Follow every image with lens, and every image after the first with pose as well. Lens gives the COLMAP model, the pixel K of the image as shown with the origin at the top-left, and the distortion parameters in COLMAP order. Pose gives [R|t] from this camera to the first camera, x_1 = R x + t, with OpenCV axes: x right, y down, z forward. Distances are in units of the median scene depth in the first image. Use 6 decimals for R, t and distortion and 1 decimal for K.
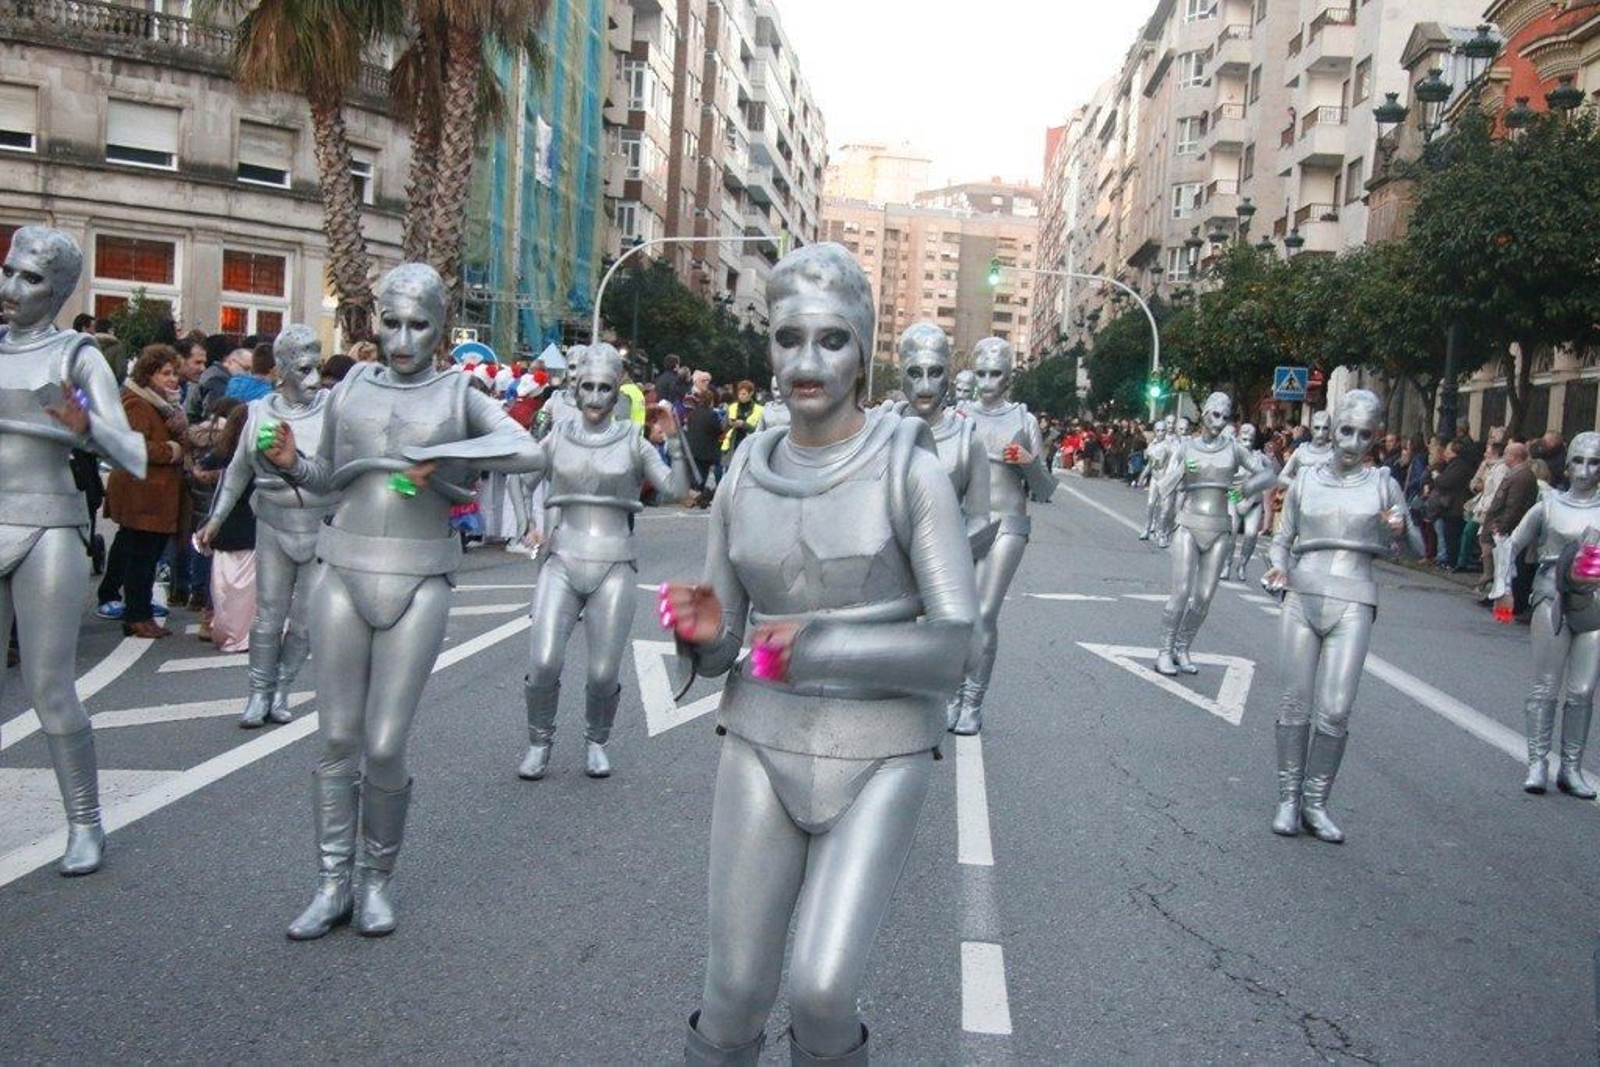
lens RADIAL K [[2359.8, 0, 799.1], [0, 2359.8, 537.9], [0, 0, 1]] dist [0.173361, 0.000000]
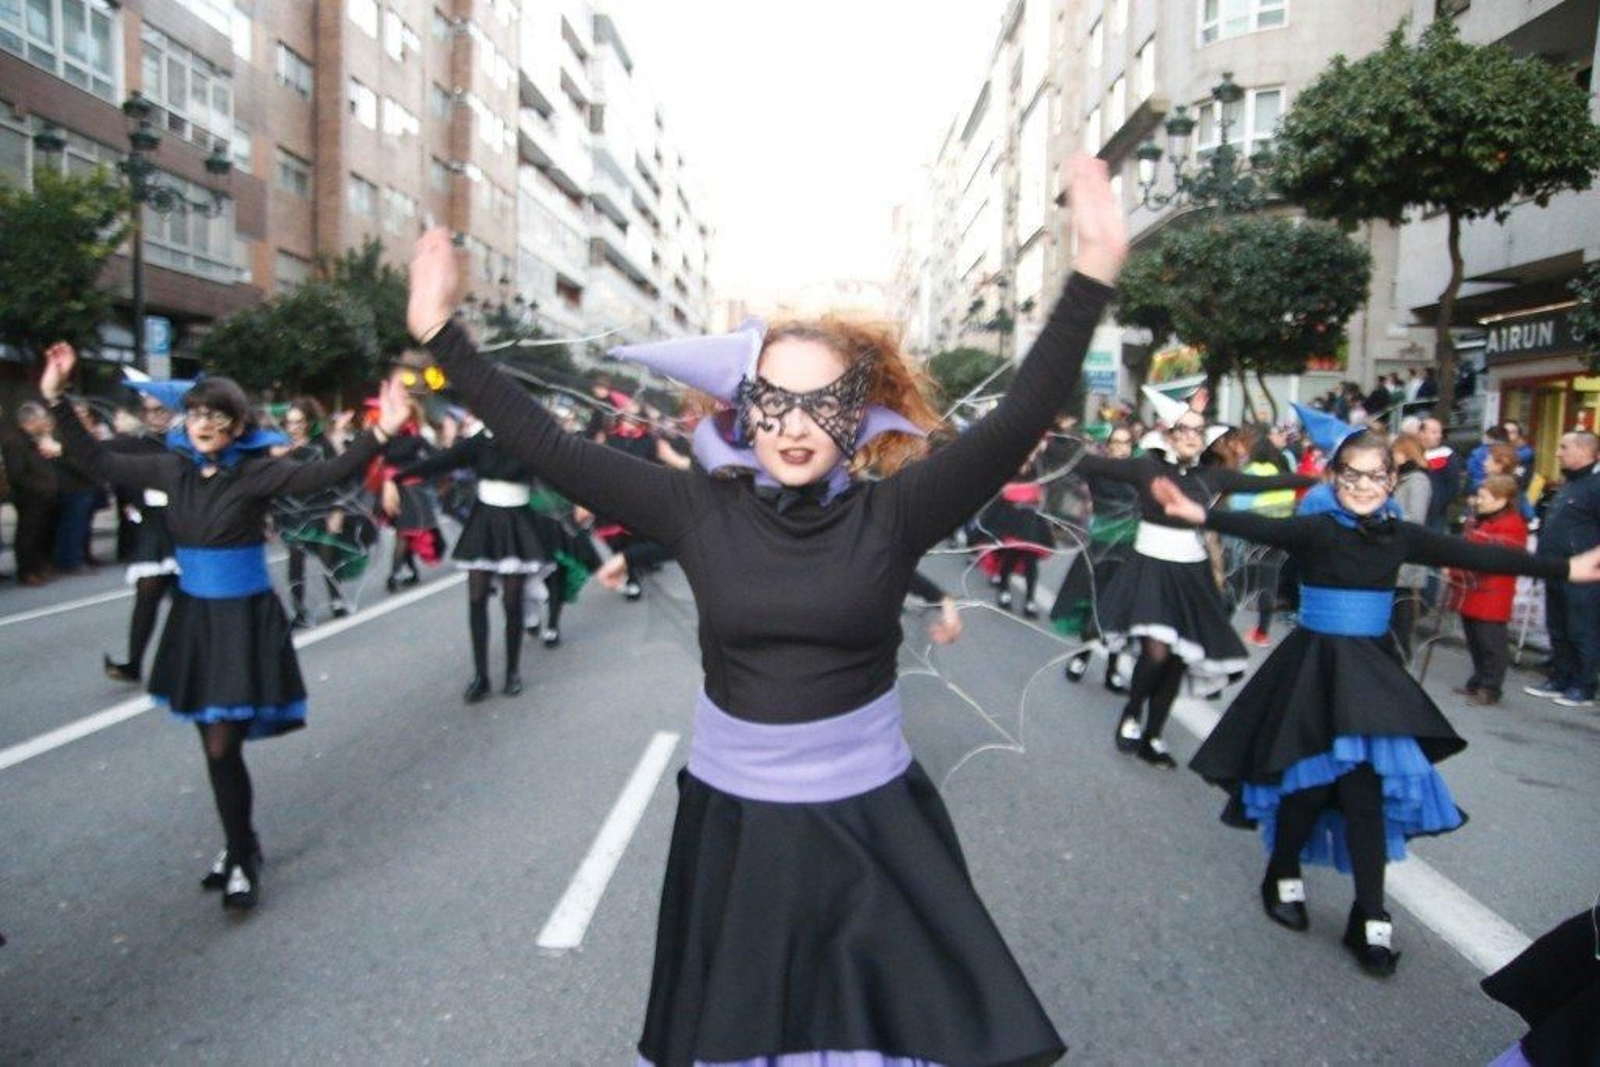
lens RADIAL K [[1246.0, 0, 796.7], [0, 1246.0, 531.1], [0, 0, 1]] dist [-0.082263, 0.056115]
pose [[0.998490, -0.043844, 0.033110, 0.035523], [0.042996, 0.998739, 0.025915, -0.024573], [-0.034204, -0.024452, 0.999116, 0.490493]]
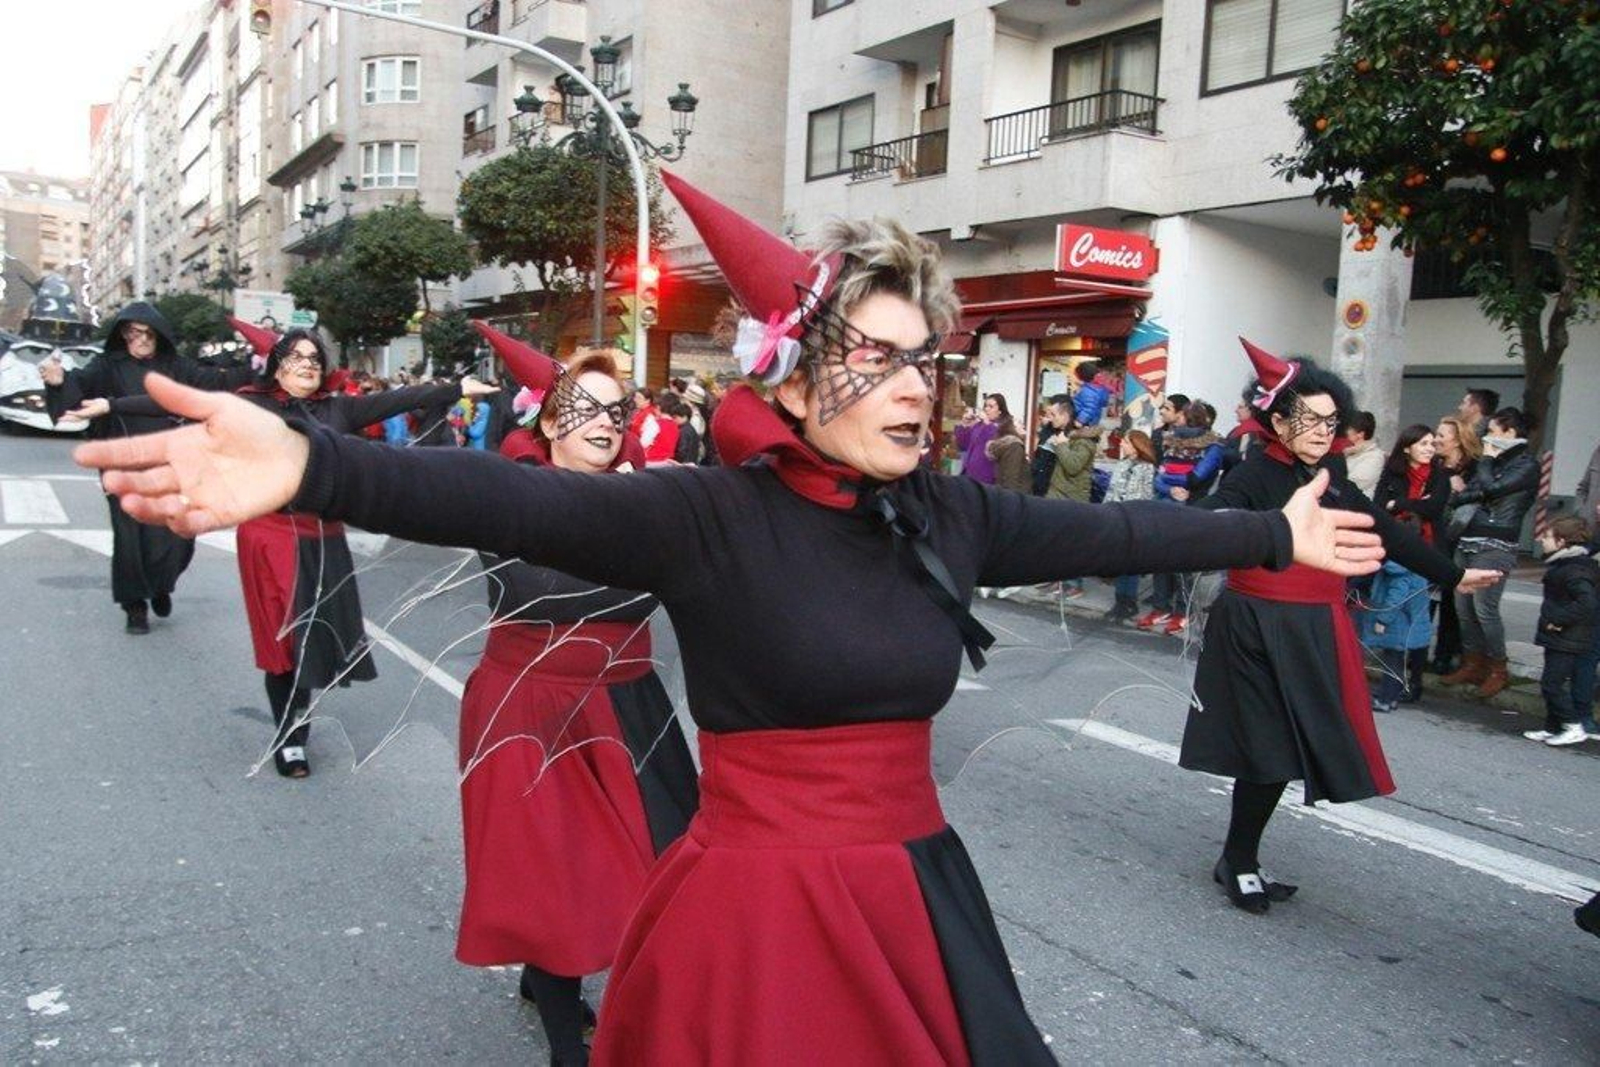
lens RADIAL K [[1456.9, 0, 797.3], [0, 1456.9, 528.9], [0, 0, 1]] dist [-0.008752, 0.001930]
pose [[0.843742, -0.081109, 0.530585, 0.010095], [0.046318, 0.995832, 0.078575, -0.019035], [-0.534746, -0.041721, 0.843982, 0.353908]]
